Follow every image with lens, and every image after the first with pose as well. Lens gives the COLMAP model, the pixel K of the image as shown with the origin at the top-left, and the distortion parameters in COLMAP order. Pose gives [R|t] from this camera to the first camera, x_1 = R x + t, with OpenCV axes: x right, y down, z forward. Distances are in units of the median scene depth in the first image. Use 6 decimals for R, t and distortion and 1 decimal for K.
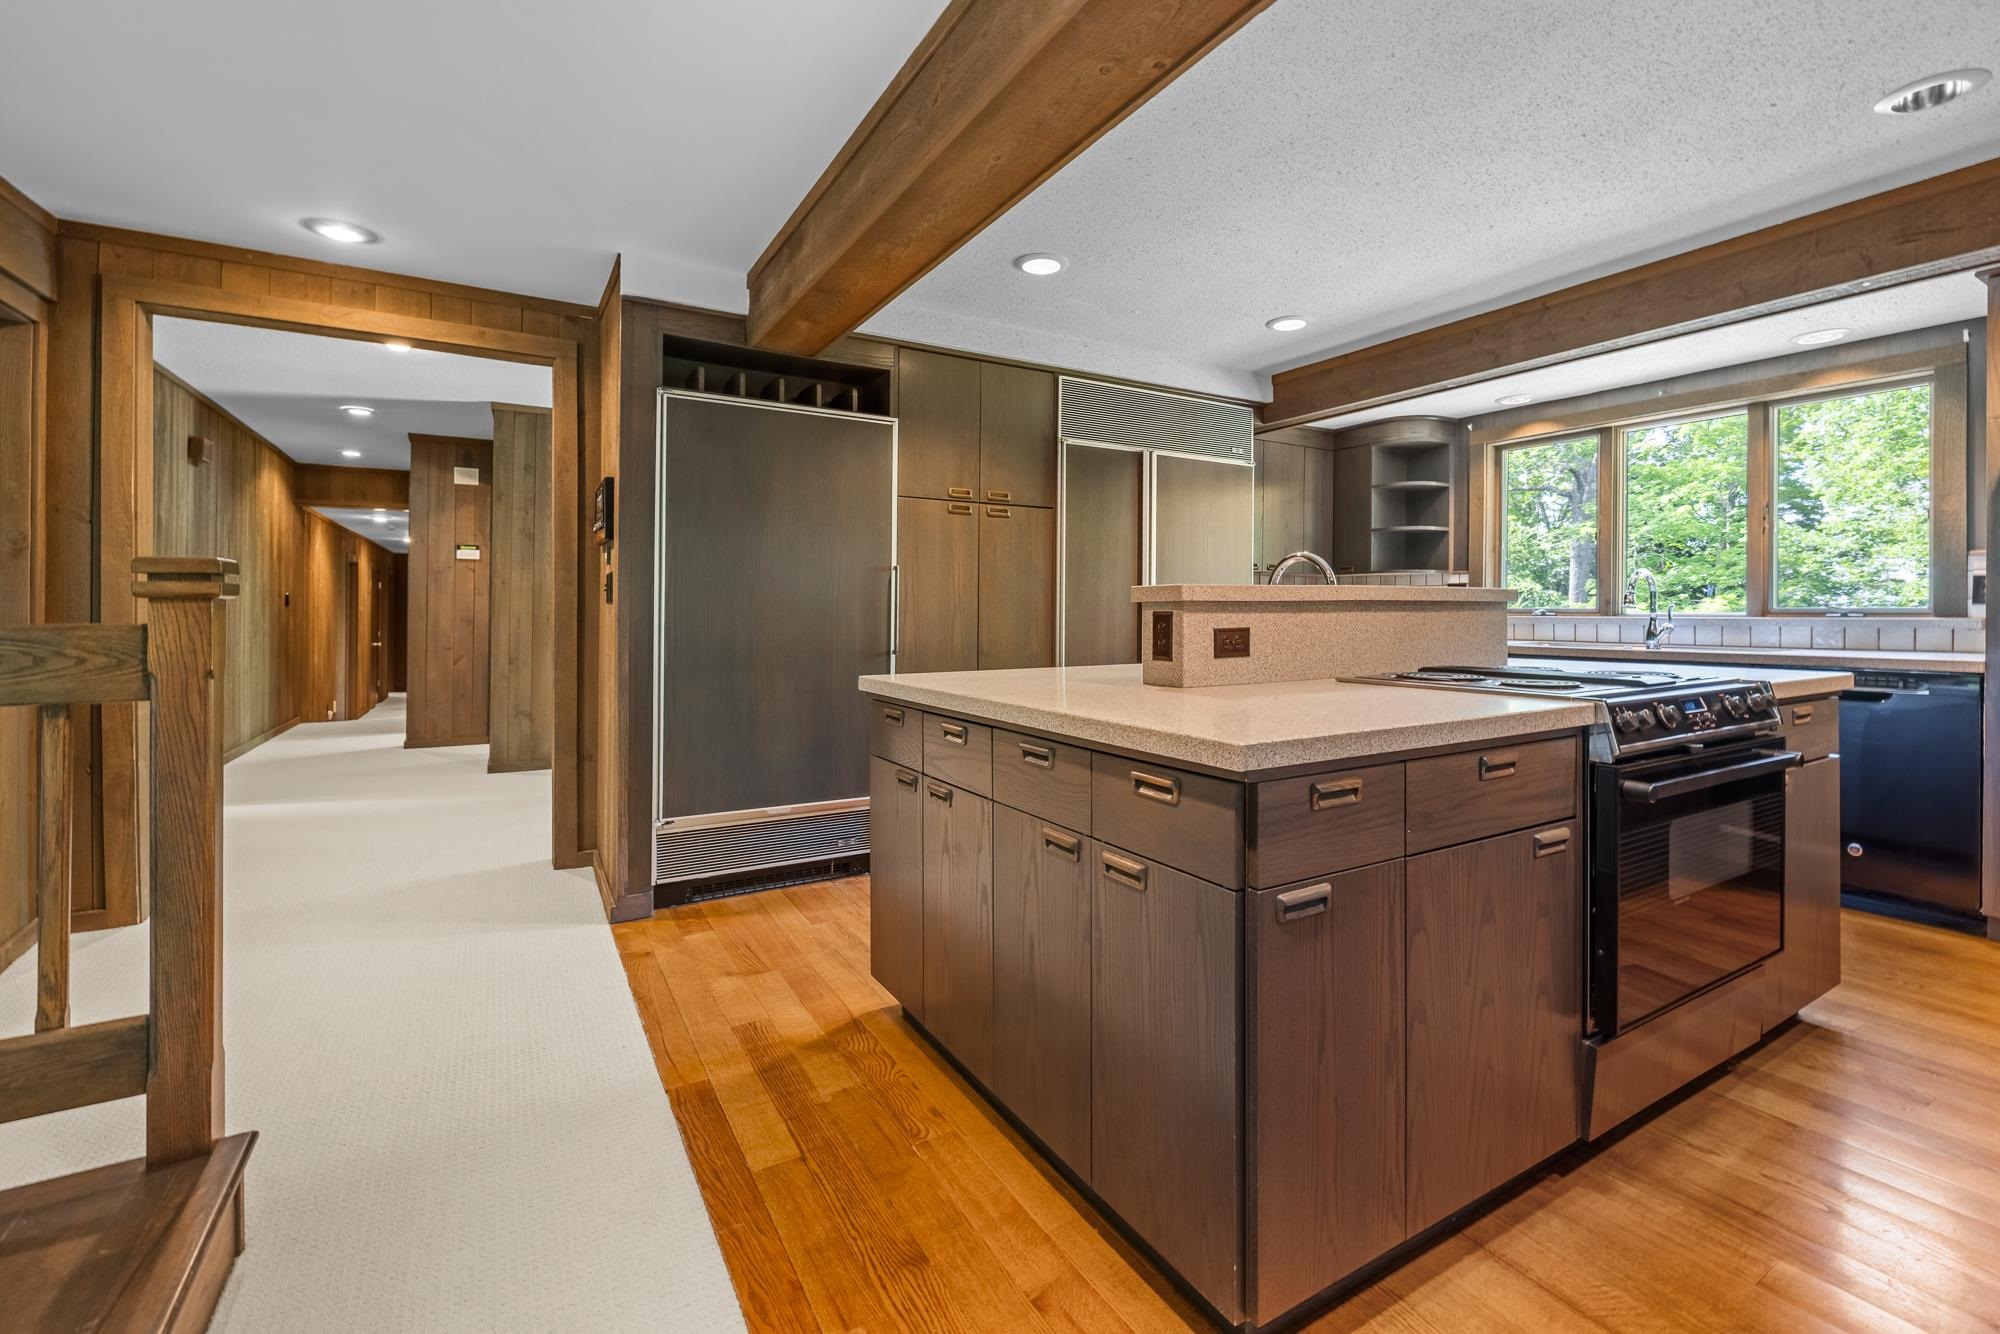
lens RADIAL K [[863.6, 0, 998.9], [0, 863.6, 593.4], [0, 0, 1]] dist [0.000140, -0.000160]
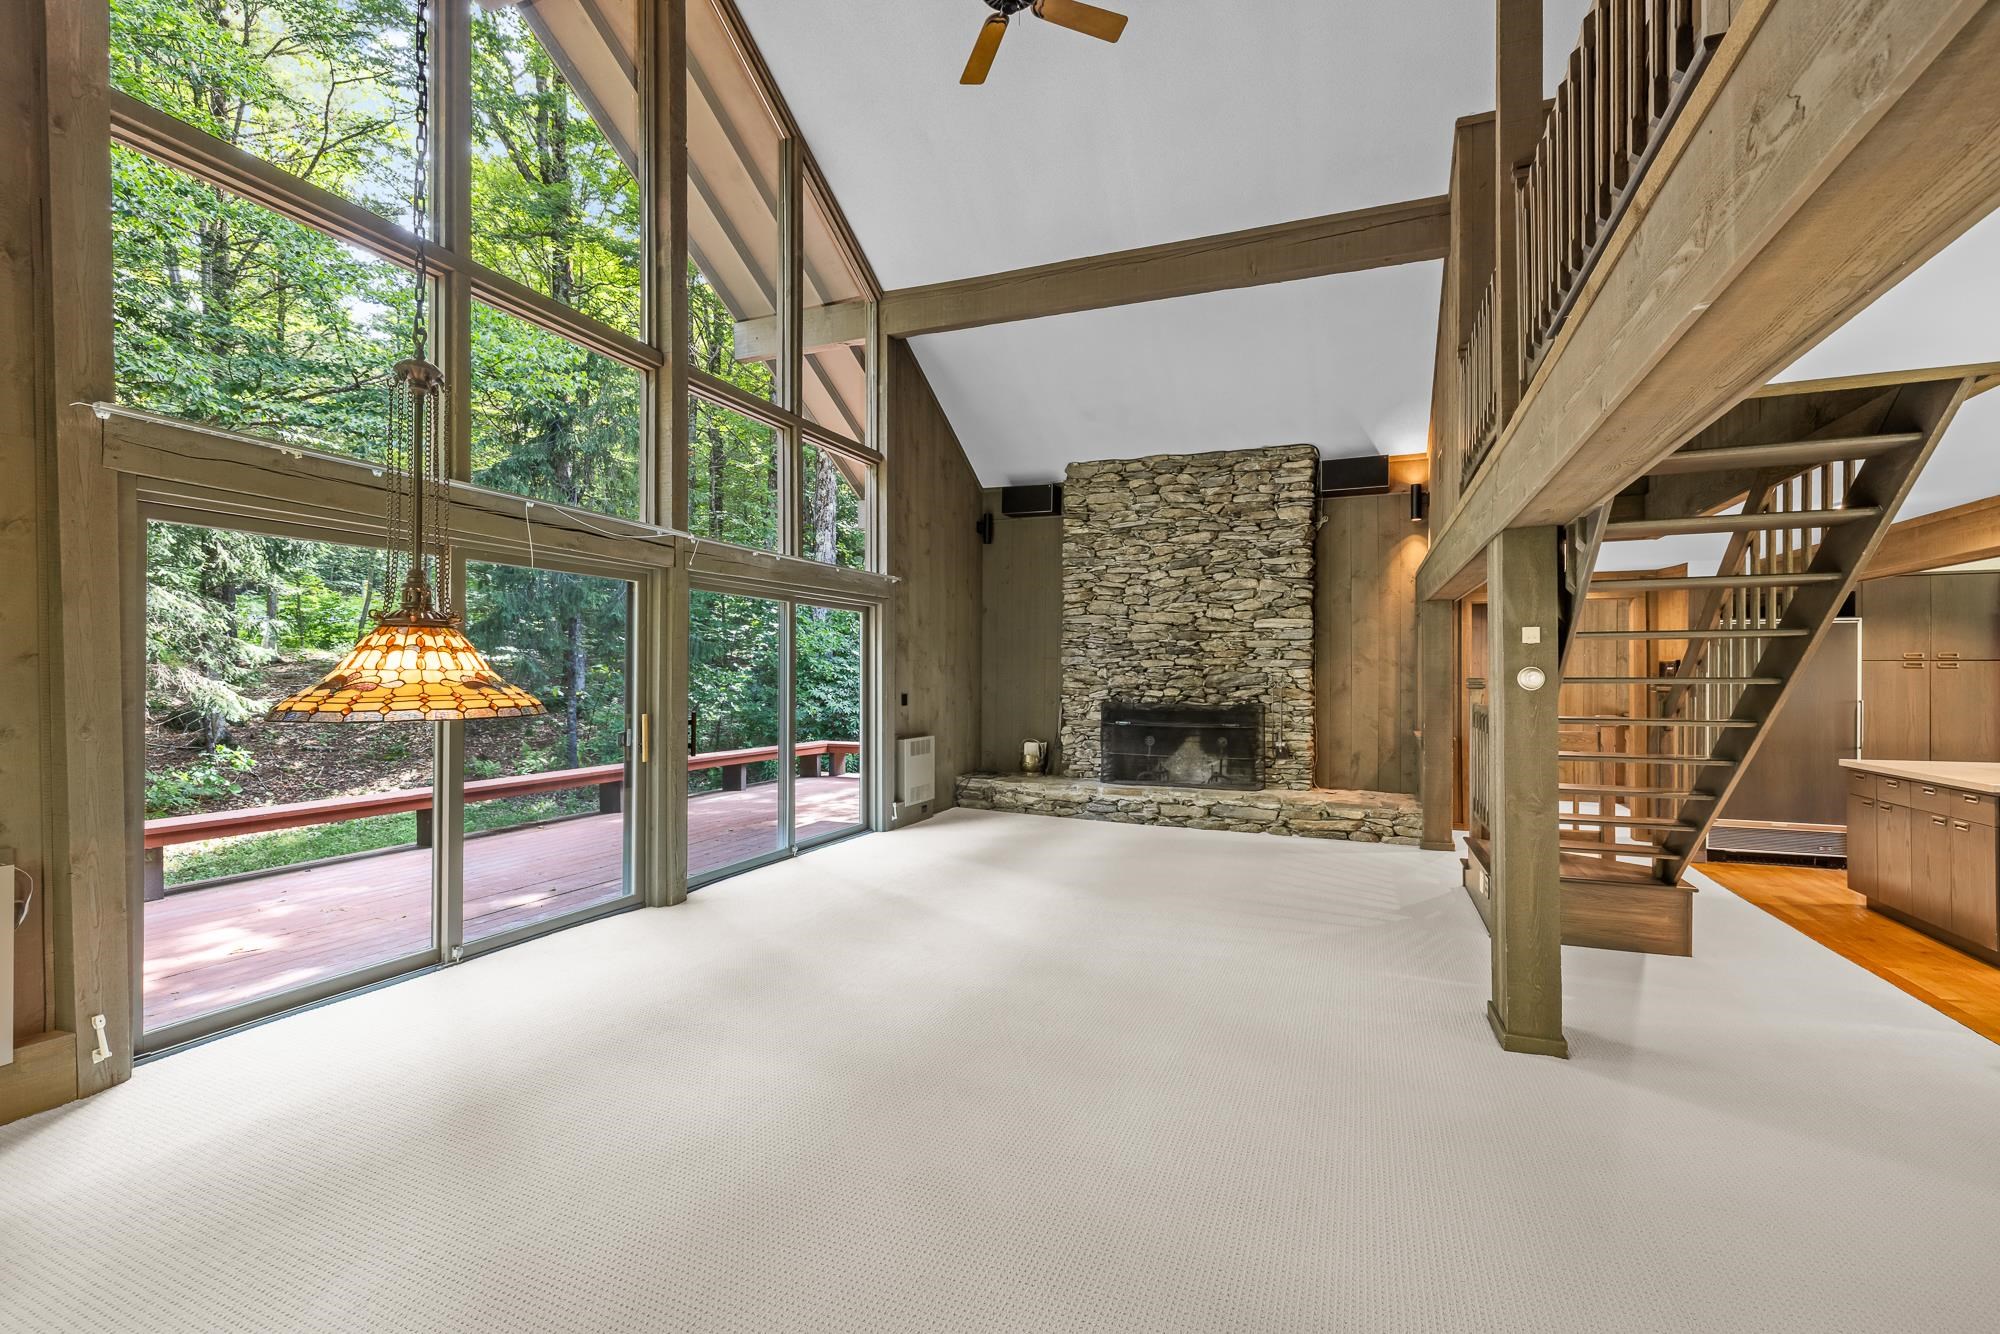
lens RADIAL K [[875.2, 0, 1000.0], [0, 875.2, 667.0], [0, 0, 1]] dist [-0.001027, -0.000670]
pose [[0.623890, -0.005383, -0.781493, 0.182443], [0.014352, 0.999887, 0.004570, -0.132796], [0.781380, -0.014067, 0.623897, -1.519431]]
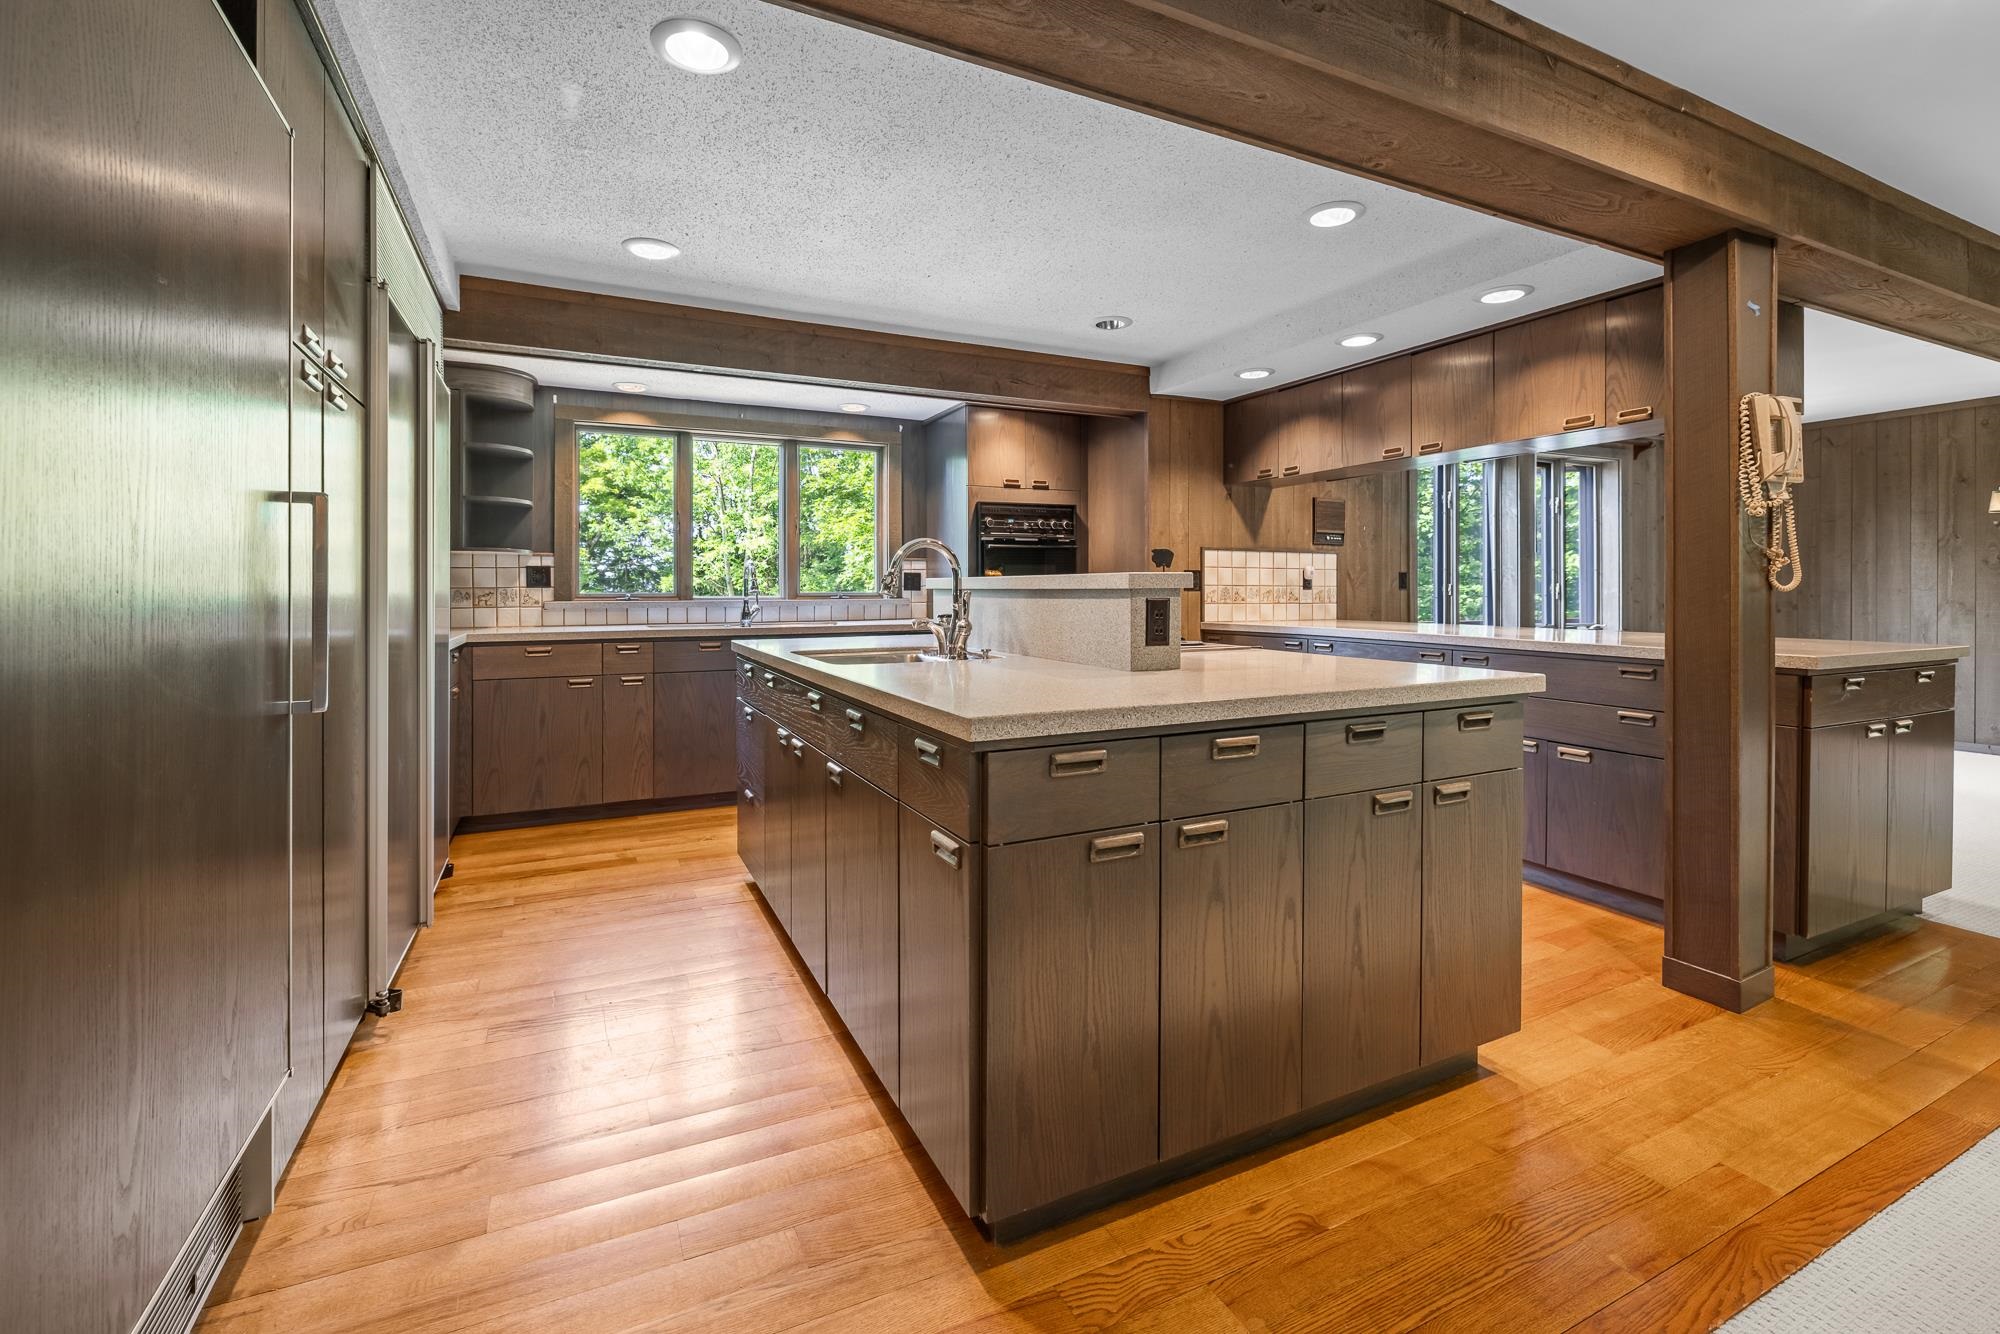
lens RADIAL K [[863.6, 0, 998.9], [0, 863.6, 593.4], [0, 0, 1]] dist [0.000140, -0.000160]
pose [[0.071240, -0.003195, 0.997454, -0.482611], [-0.015033, 0.999878, 0.004276, 0.007834], [-0.997346, -0.015300, 0.071183, 0.633970]]
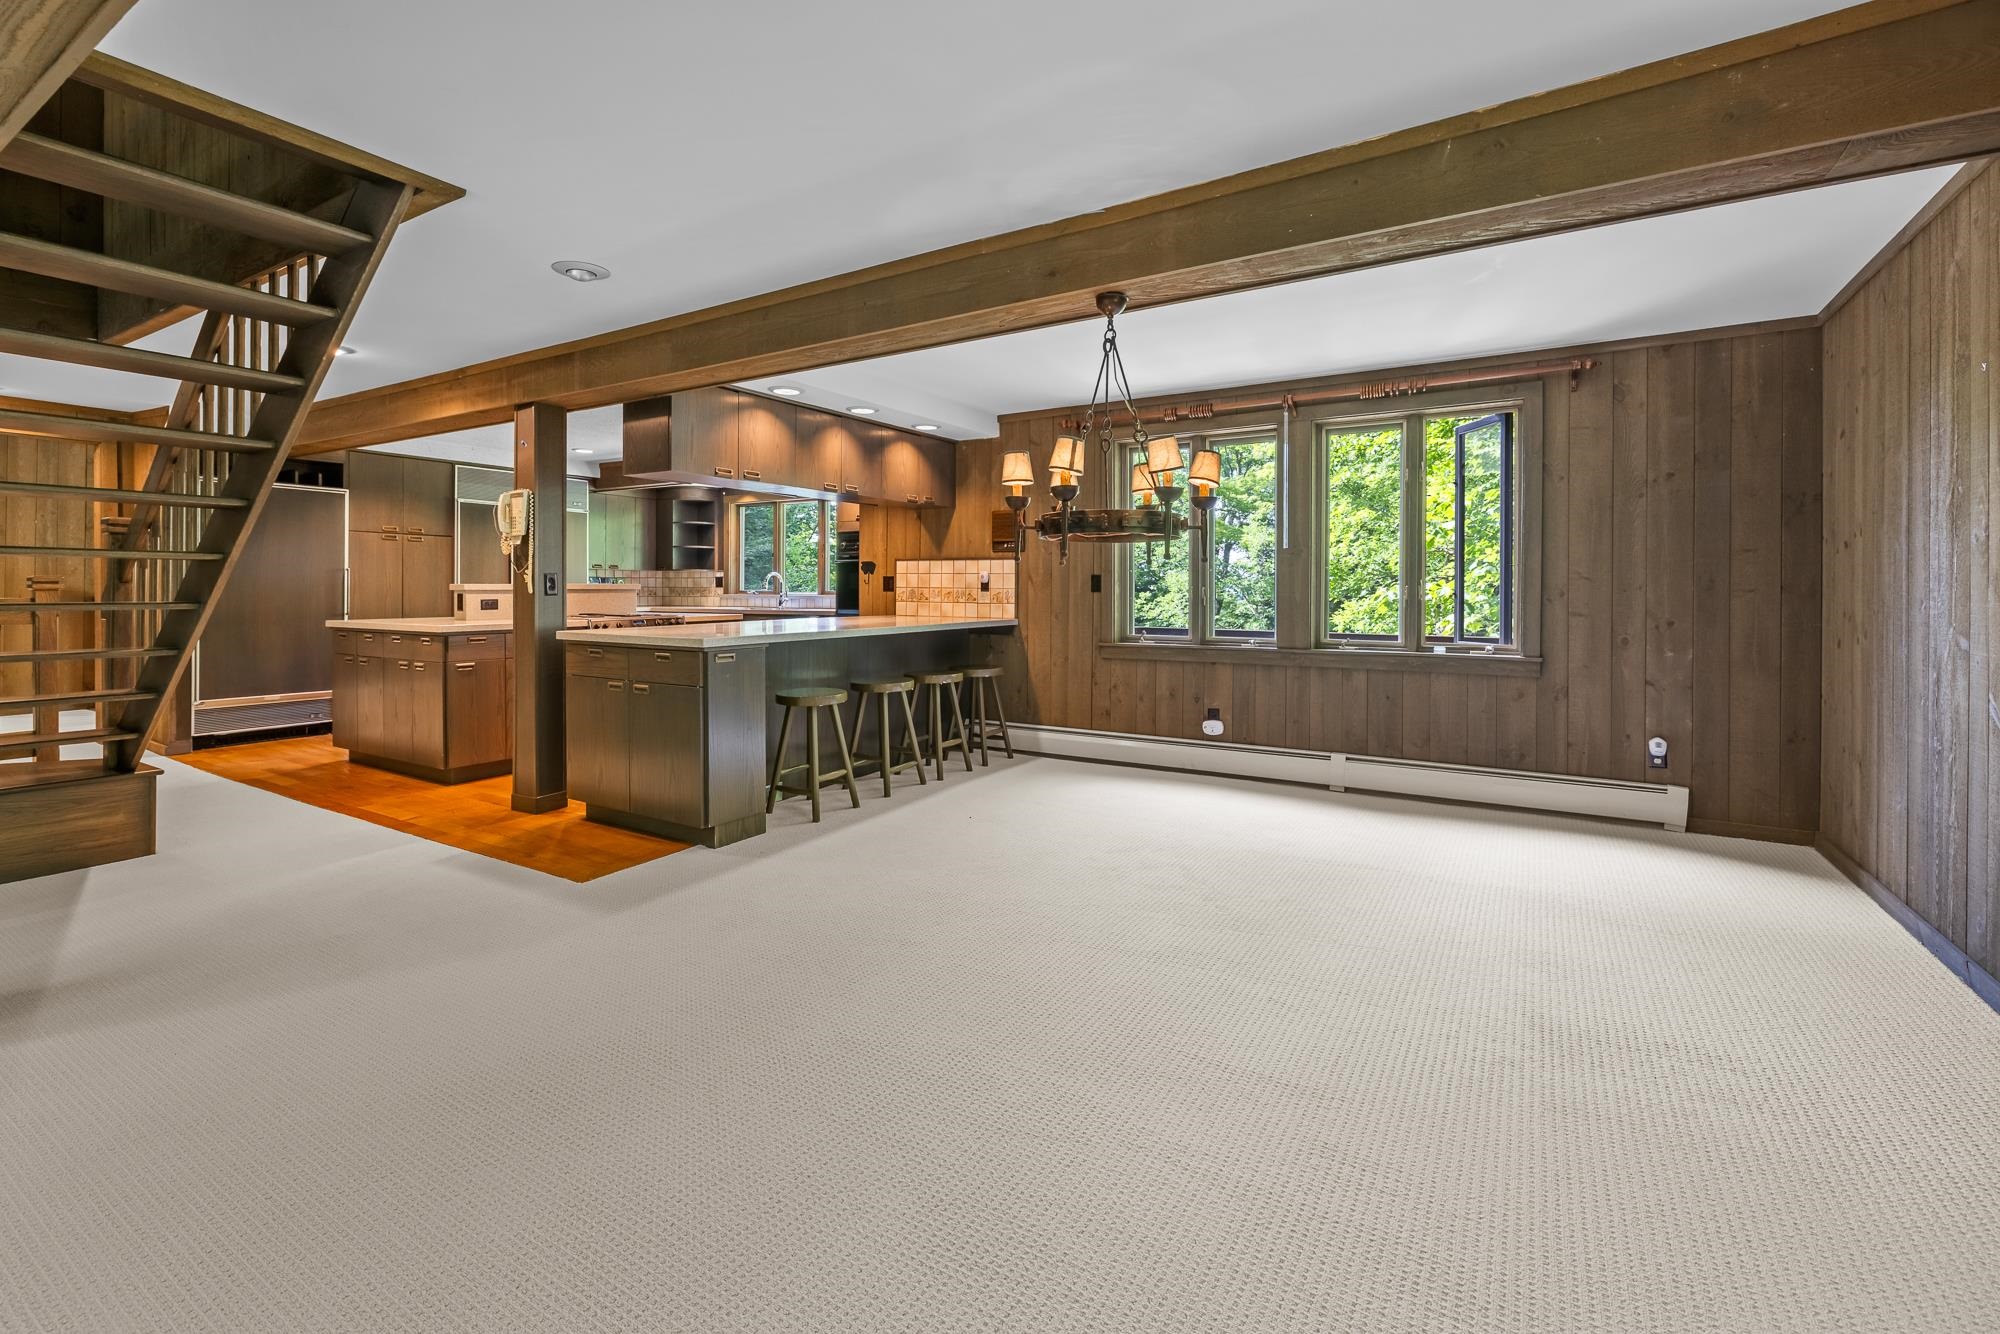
lens RADIAL K [[886.5, 0, 981.7], [0, 886.5, 596.1], [0, 0, 1]] dist [0.000418, -0.000239]
pose [[0.884009, -0.001667, 0.467466, 0.196144], [-0.011319, 0.999624, 0.024970, -0.034581], [-0.467332, -0.027365, 0.883658, -1.338697]]
